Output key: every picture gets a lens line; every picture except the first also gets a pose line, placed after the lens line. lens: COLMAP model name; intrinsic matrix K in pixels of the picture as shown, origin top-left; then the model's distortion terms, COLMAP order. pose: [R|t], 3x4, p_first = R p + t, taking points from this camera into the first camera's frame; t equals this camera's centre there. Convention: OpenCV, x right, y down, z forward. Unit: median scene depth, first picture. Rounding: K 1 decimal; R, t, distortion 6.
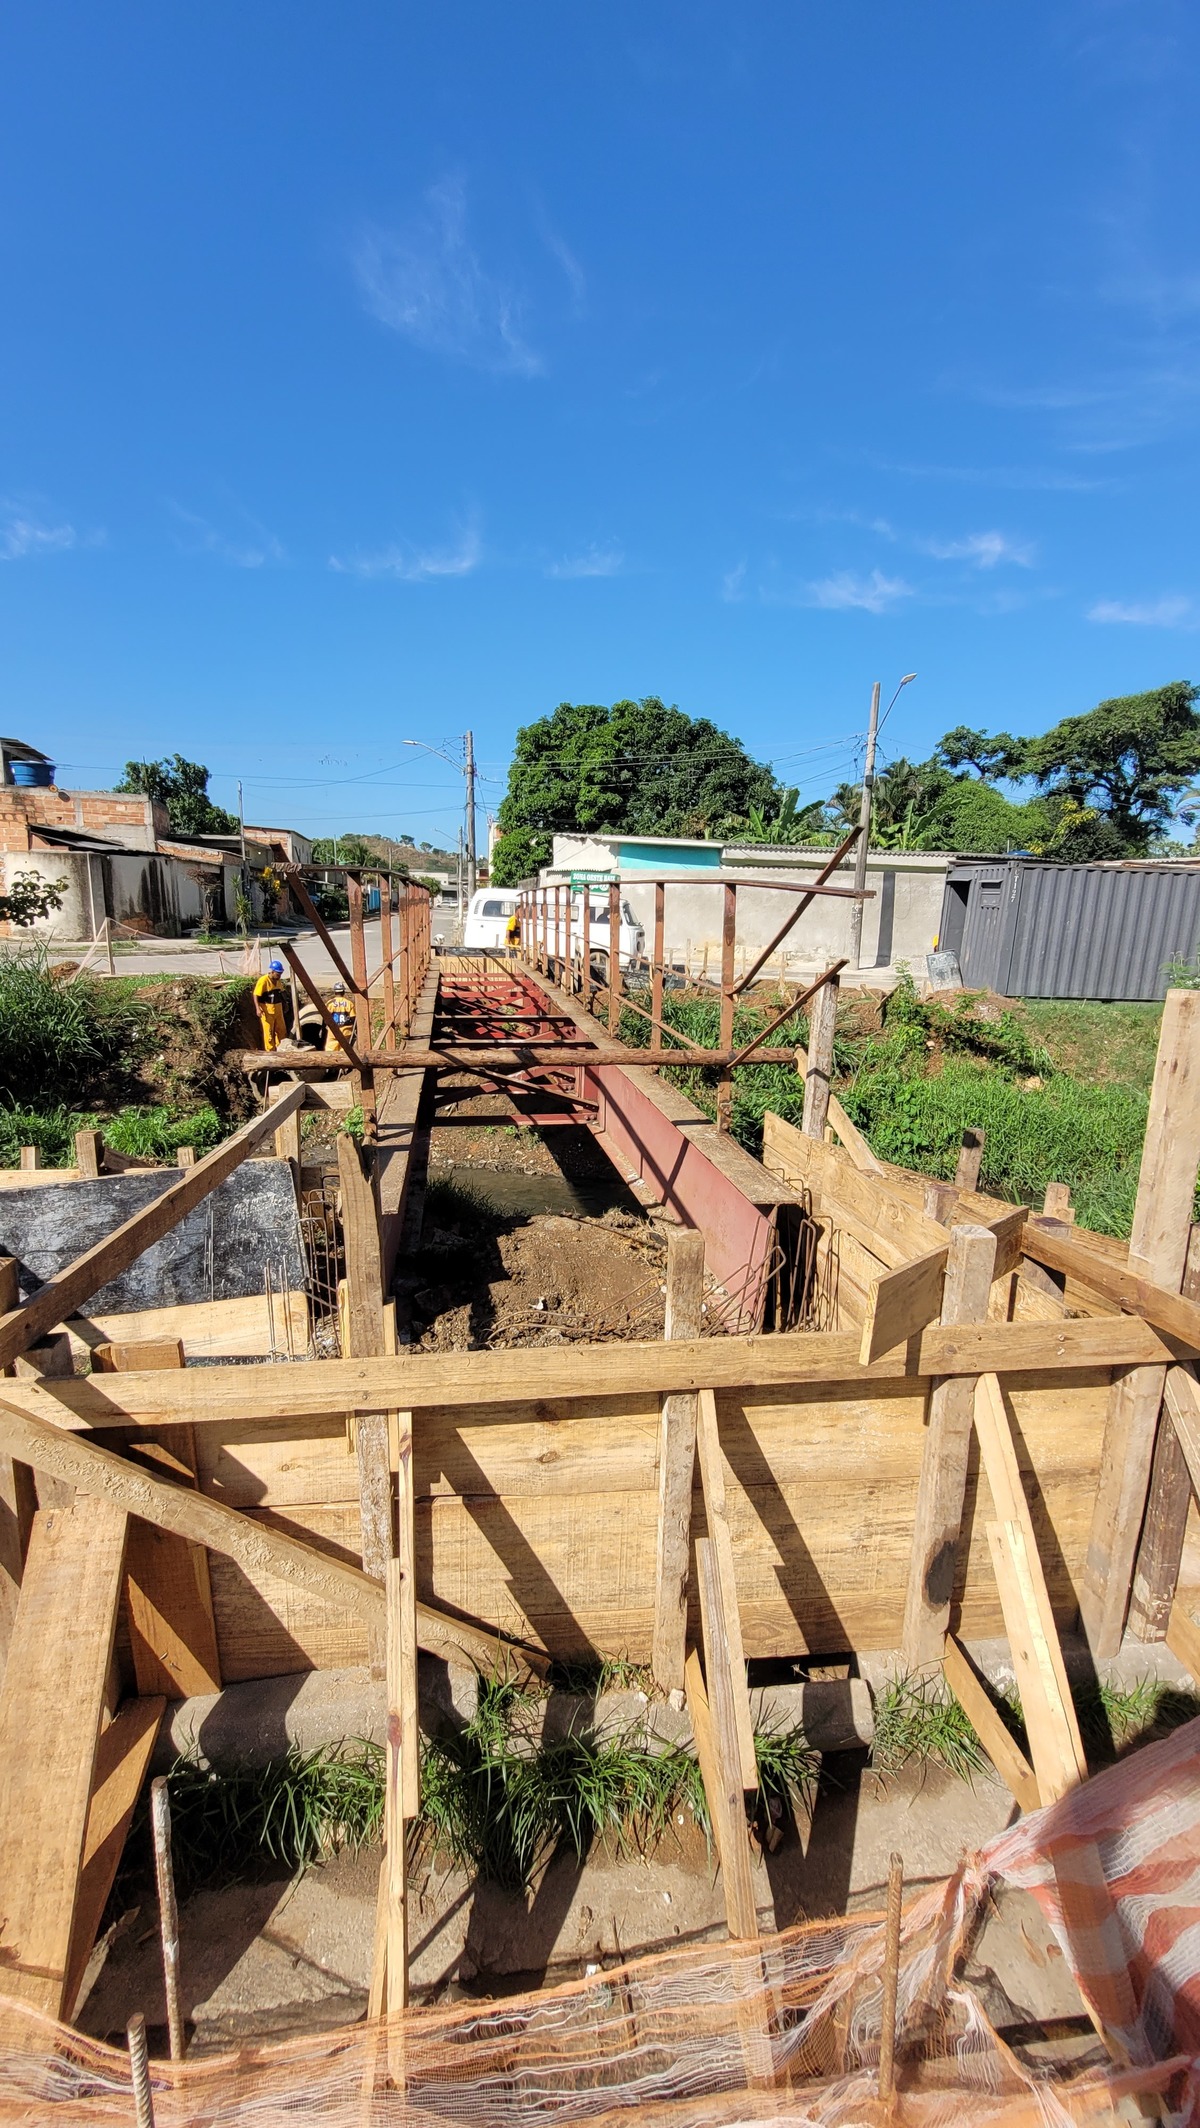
lens RADIAL K [[833.9, 0, 590.8], [0, 833.9, 1072.4], [0, 0, 1]] dist [0.006320, -0.007610]
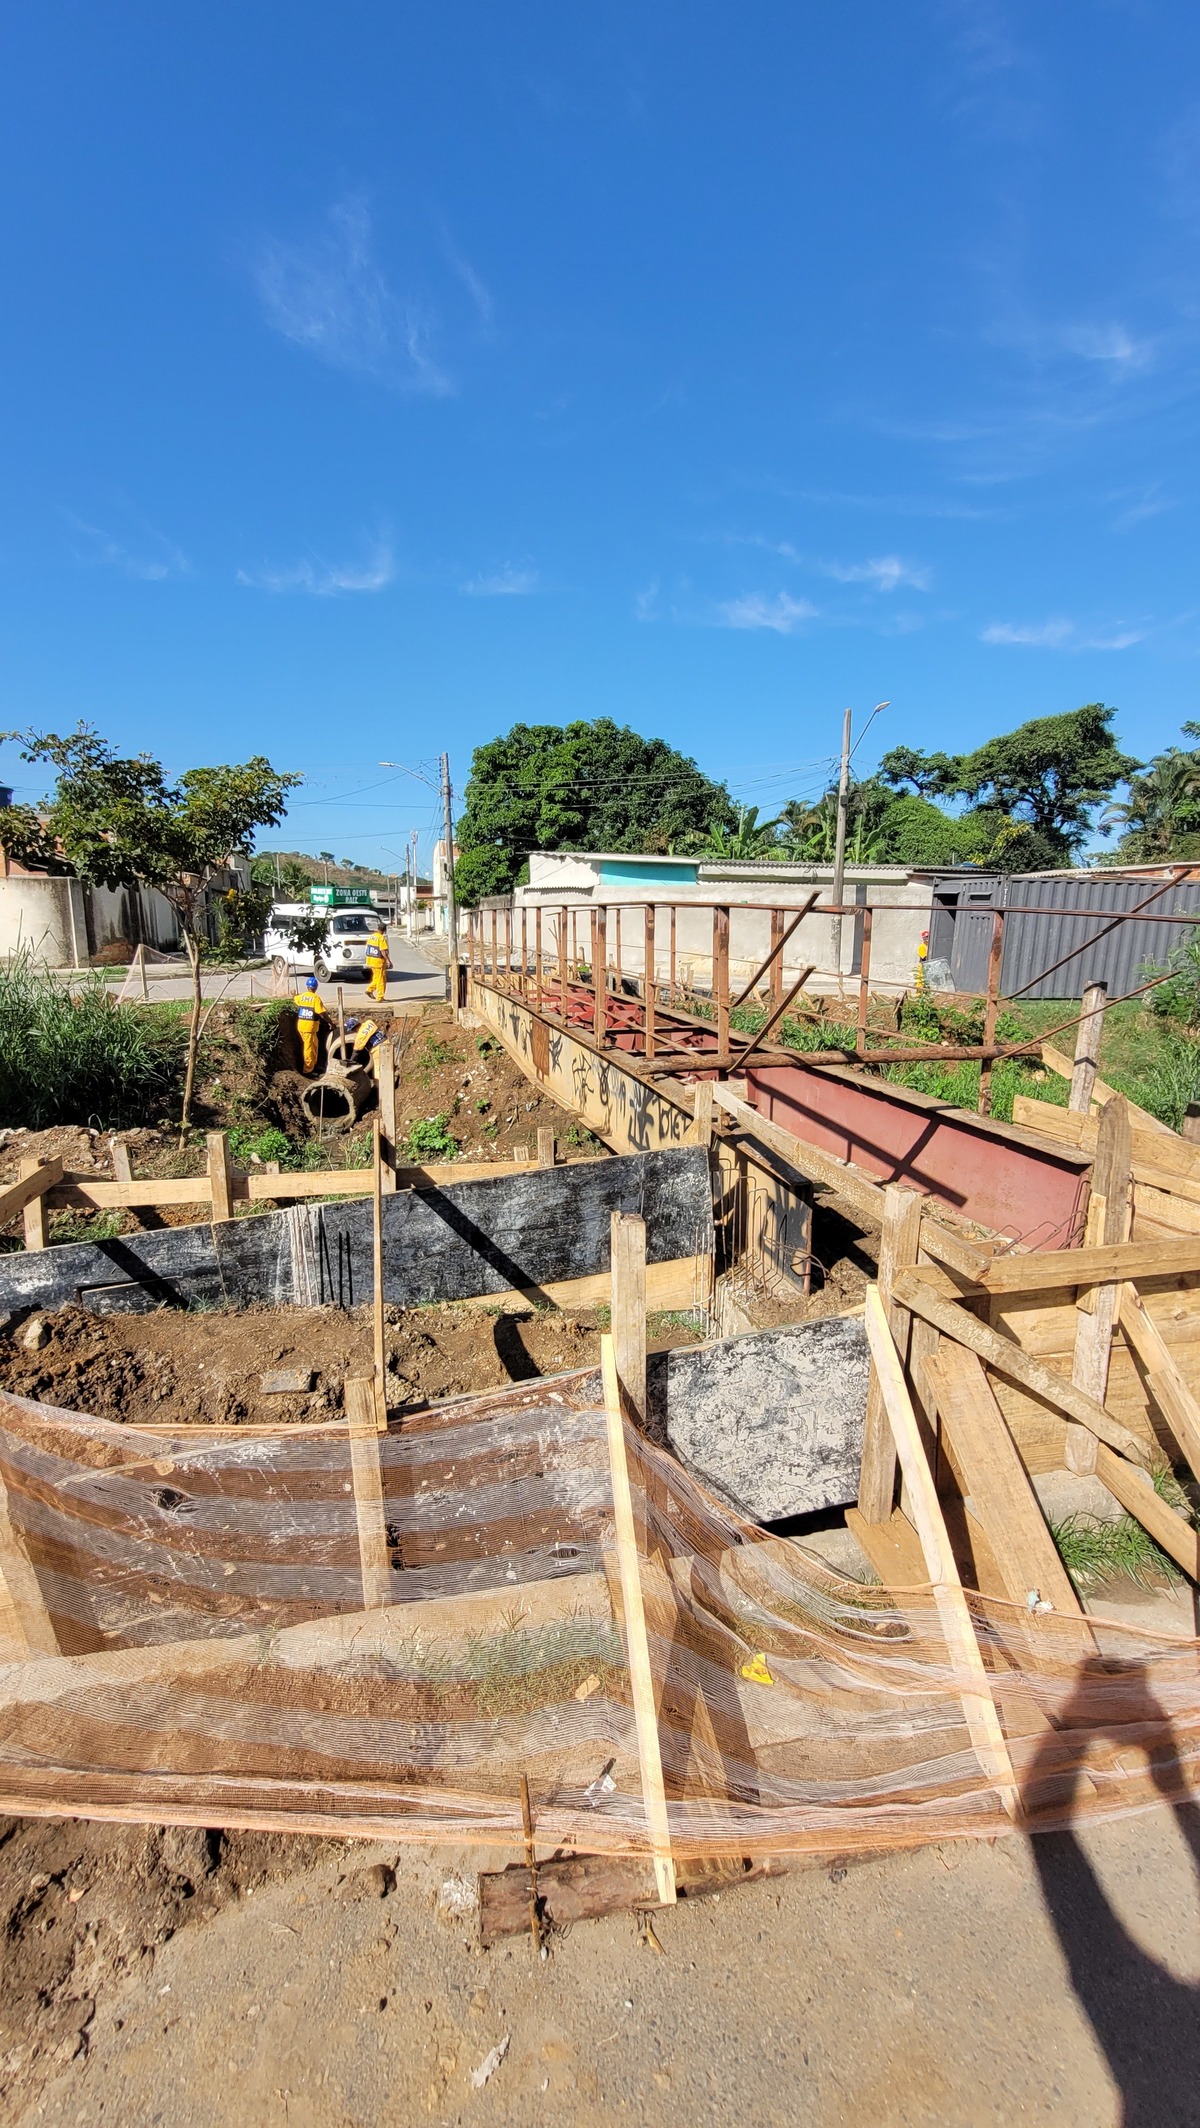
lens RADIAL K [[833.9, 0, 590.8], [0, 833.9, 1072.4], [0, 0, 1]] dist [0.006320, -0.007610]
pose [[0.995978, -0.034020, 0.082888, -0.048928], [0.035342, 0.999270, -0.014530, 0.000798], [-0.082333, 0.017401, 0.996453, -0.015682]]
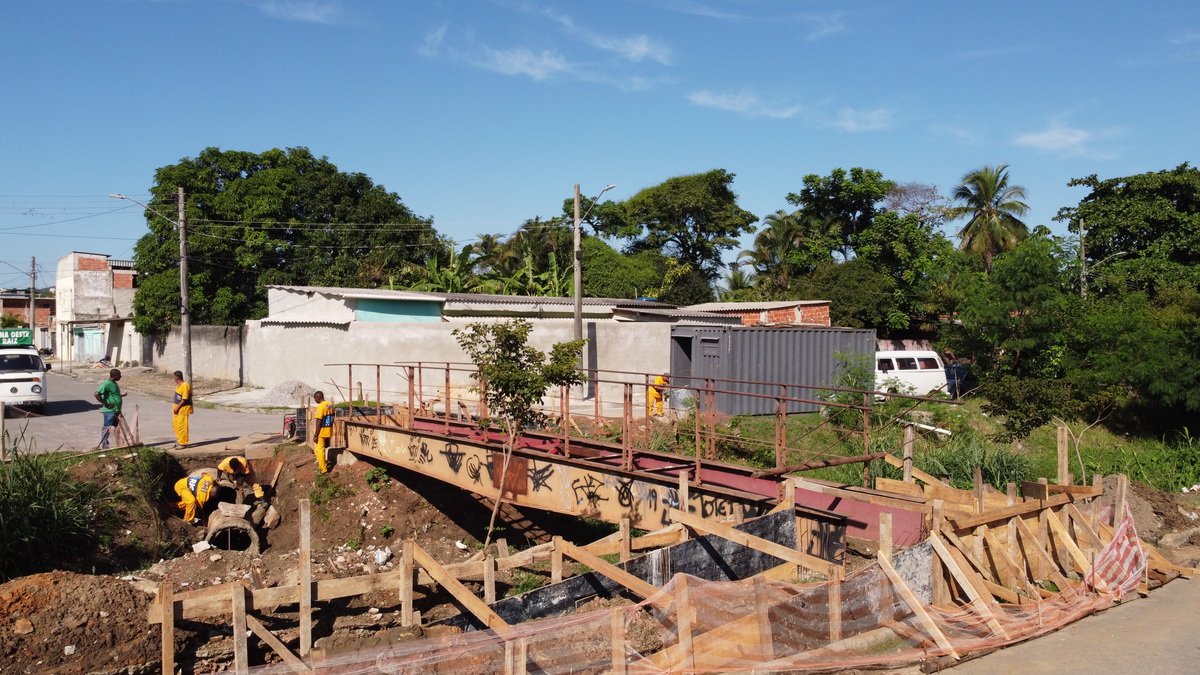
lens RADIAL K [[910.7, 0, 586.8], [0, 910.7, 331.4], [0, 0, 1]] dist [-0.004165, -0.013892]
pose [[0.876204, -0.025120, 0.481286, -0.184280], [0.116092, 0.980236, -0.160188, -0.004774], [-0.467749, 0.196231, 0.861803, -0.104917]]
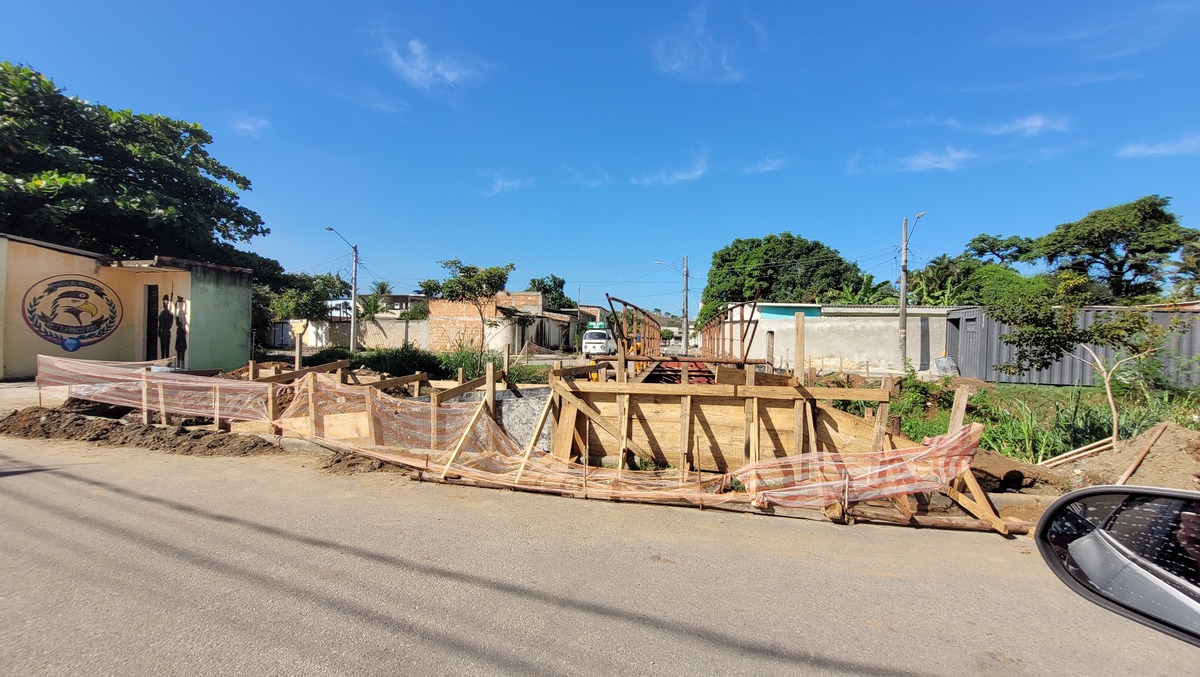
lens RADIAL K [[473.7, 0, 600.0], [0, 473.7, 338.5], [0, 0, 1]] dist [-0.008261, -0.000193]
pose [[0.942096, -0.007237, -0.335264, 0.035531], [-0.064225, 0.977366, -0.201570, 0.029744], [0.329134, 0.211431, 0.920308, -0.075779]]
